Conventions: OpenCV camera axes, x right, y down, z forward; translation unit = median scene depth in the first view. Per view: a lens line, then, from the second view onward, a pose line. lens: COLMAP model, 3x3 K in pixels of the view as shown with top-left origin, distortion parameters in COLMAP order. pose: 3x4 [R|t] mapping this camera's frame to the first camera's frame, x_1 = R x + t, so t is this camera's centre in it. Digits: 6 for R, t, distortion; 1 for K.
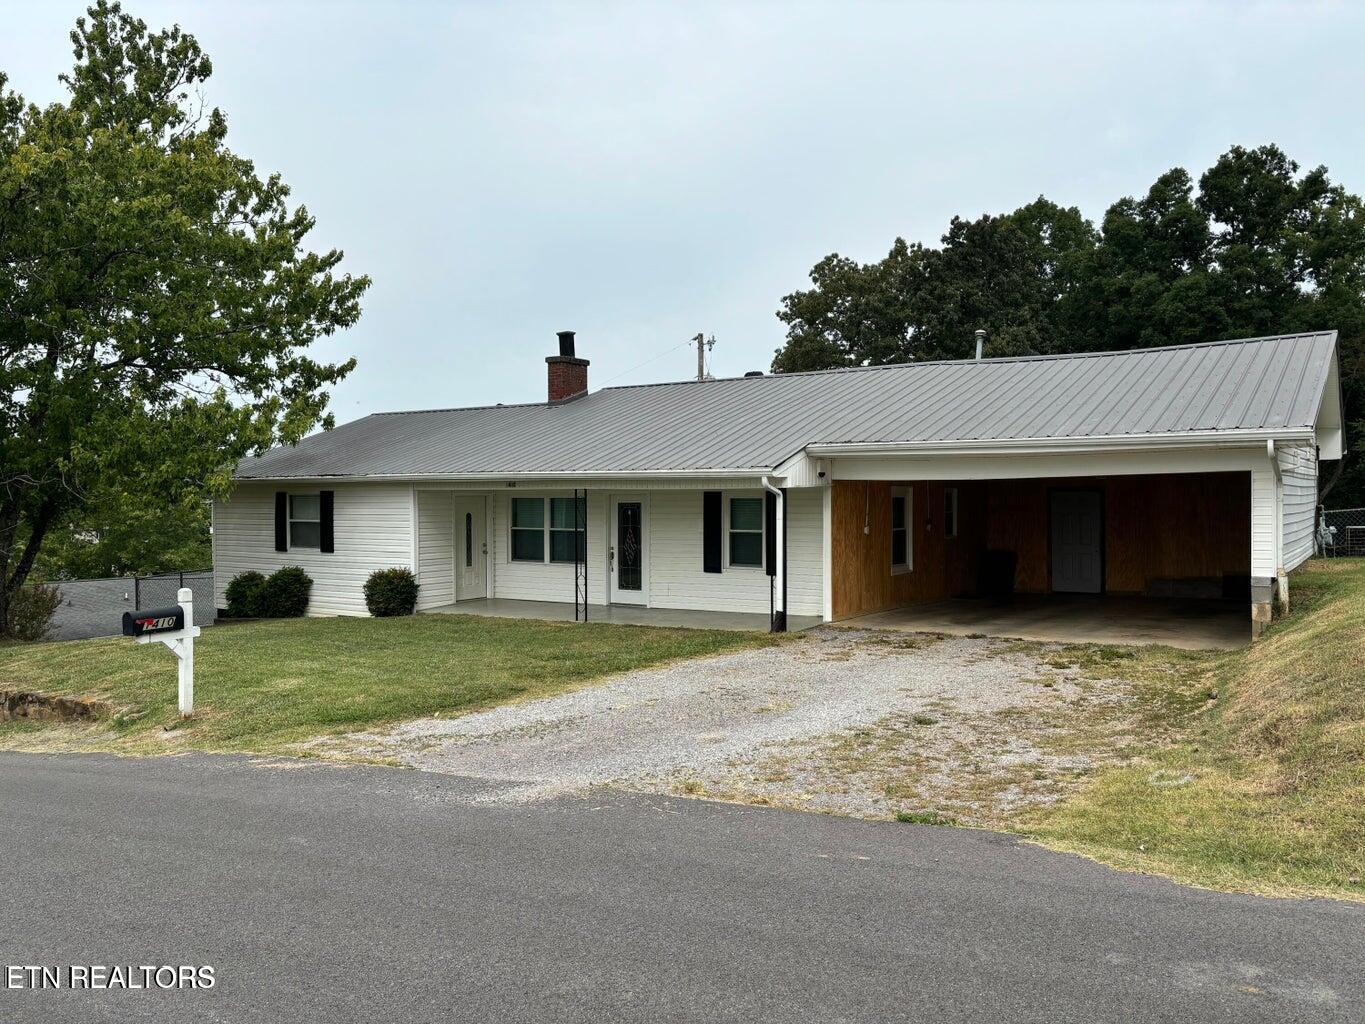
lens RADIAL K [[1027.5, 0, 680.3], [0, 1027.5, 512.8], [0, 0, 1]] dist [0.007382, -0.000065]
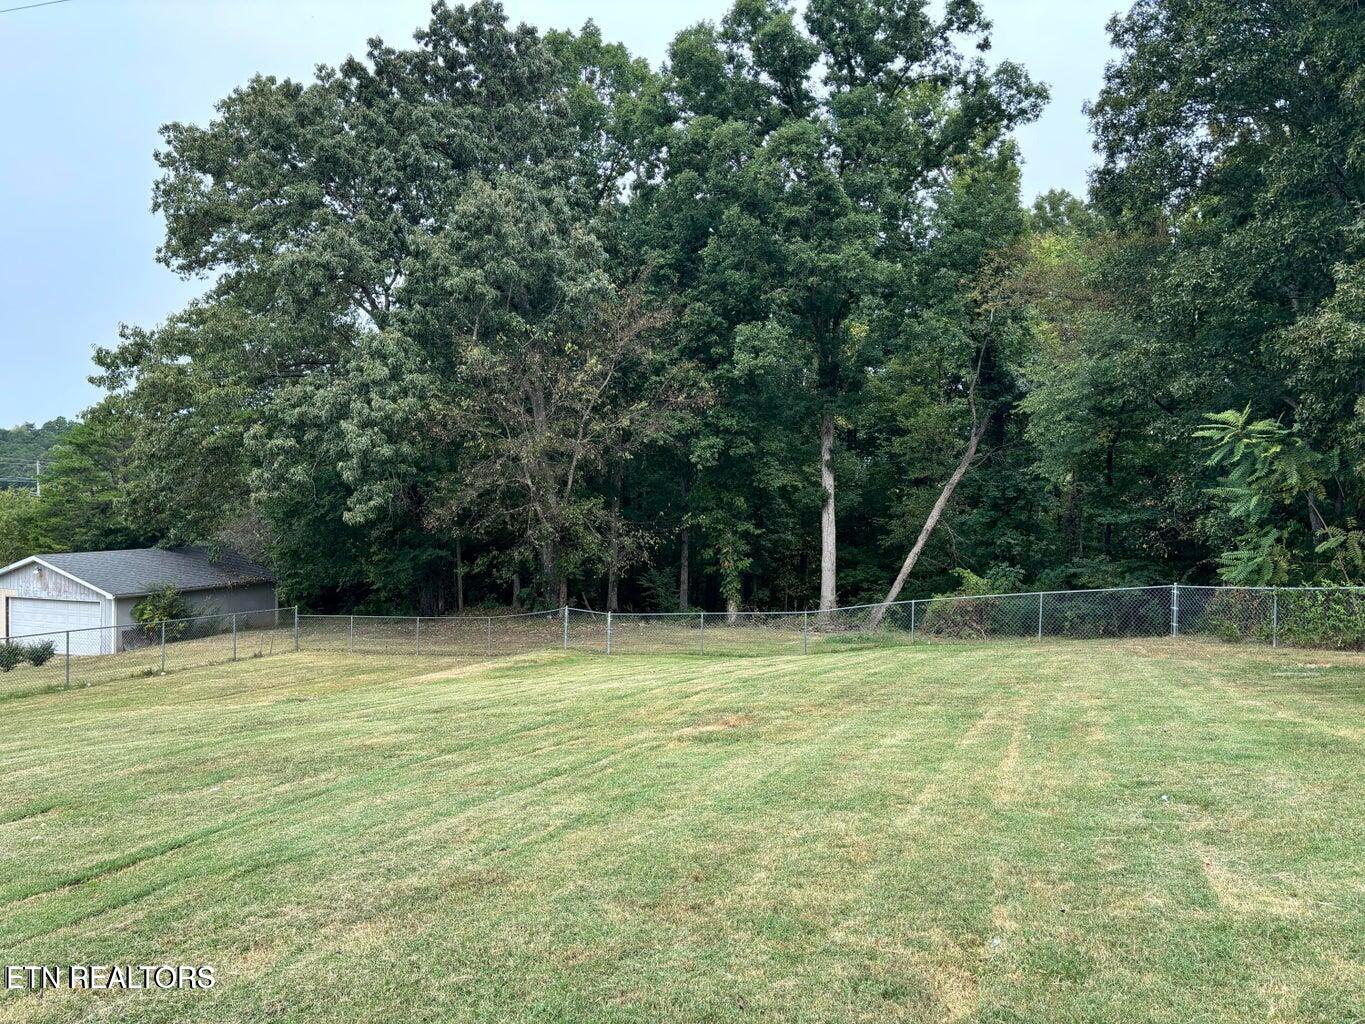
lens RADIAL K [[1027.5, 0, 682.9], [0, 1027.5, 511.0], [0, 0, 1]] dist [0.007382, -0.000065]
pose [[0.933698, 0.006499, 0.358002, 0.187981], [-0.009909, 0.999921, 0.007693, 0.000193], [-0.357924, -0.010731, 0.933689, 0.392578]]
